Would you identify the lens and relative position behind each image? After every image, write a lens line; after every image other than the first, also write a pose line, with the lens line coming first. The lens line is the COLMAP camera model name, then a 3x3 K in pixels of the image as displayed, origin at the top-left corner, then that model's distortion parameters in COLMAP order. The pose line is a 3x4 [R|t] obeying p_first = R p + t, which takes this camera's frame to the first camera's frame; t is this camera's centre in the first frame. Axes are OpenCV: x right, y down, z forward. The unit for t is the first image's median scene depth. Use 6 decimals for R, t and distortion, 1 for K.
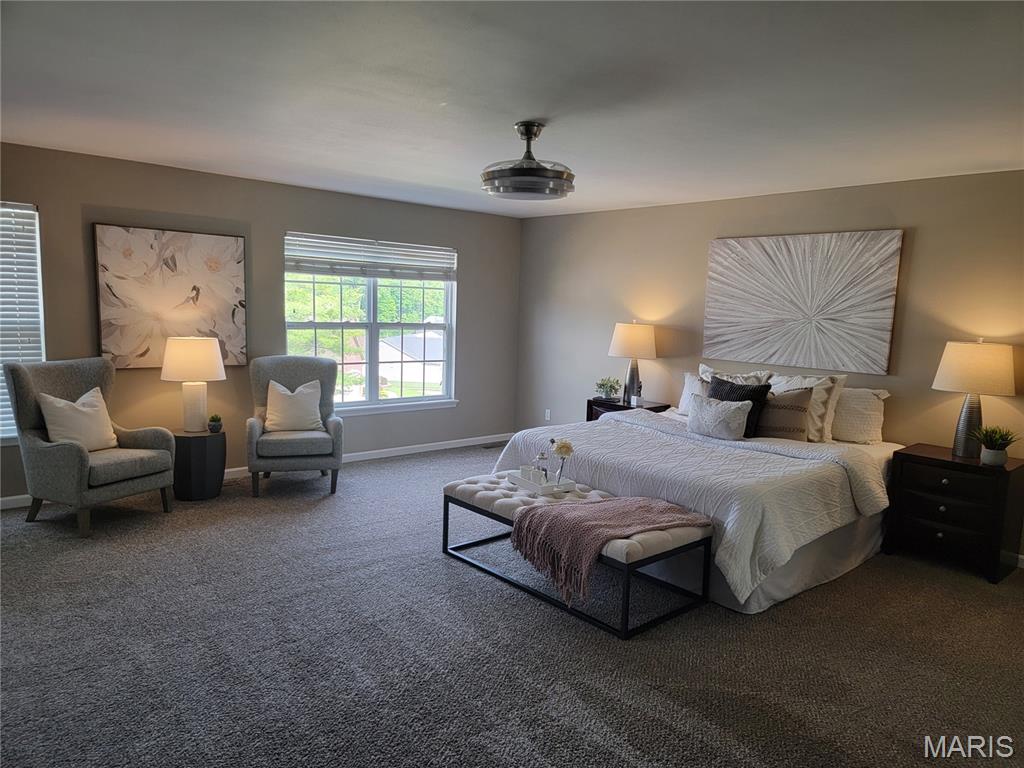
lens RADIAL K [[714.1, 0, 519.9], [0, 714.1, 375.4], [0, 0, 1]] dist [0.082367, -0.059487]
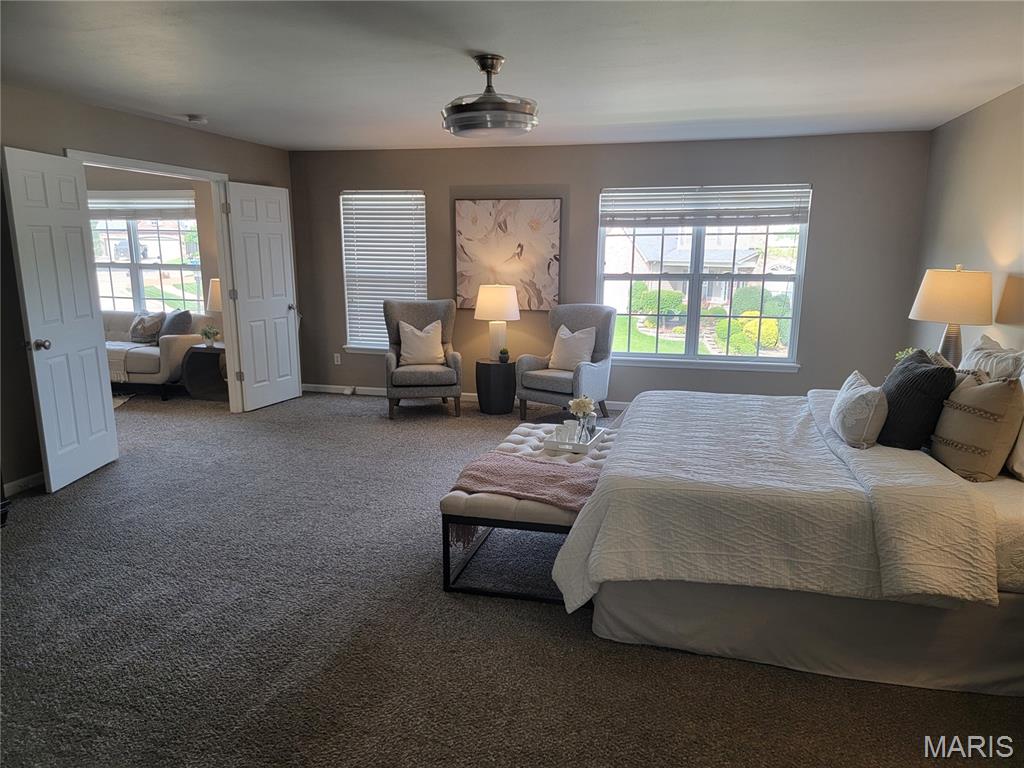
lens RADIAL K [[714.1, 0, 519.8], [0, 714.1, 386.3], [0, 0, 1]] dist [0.082367, -0.059487]
pose [[0.563256, 0.124942, -0.816782, 0.584702], [-0.067126, 0.992153, 0.105478, -0.012001], [0.823551, -0.004583, 0.567223, 0.316776]]
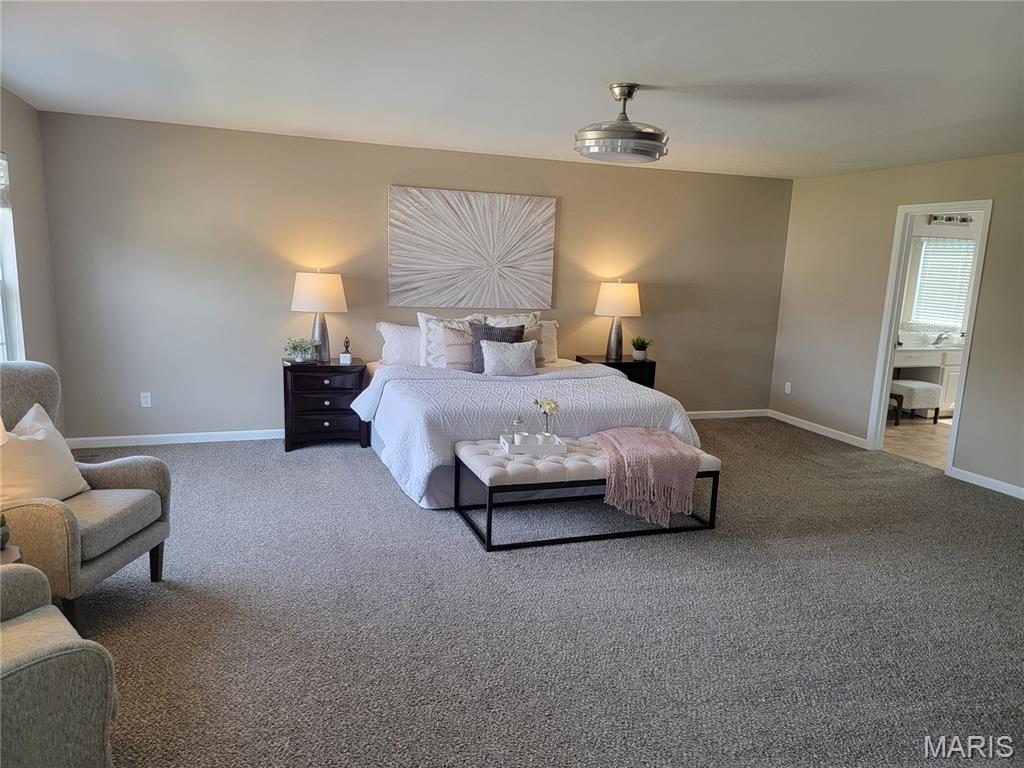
lens RADIAL K [[714.1, 0, 513.3], [0, 714.1, 384.1], [0, 0, 1]] dist [0.082367, -0.059487]
pose [[0.382344, -0.170964, 0.908066, -0.690348], [0.072740, 0.985253, 0.154869, -0.068414], [-0.921152, 0.006840, 0.389142, 0.518234]]
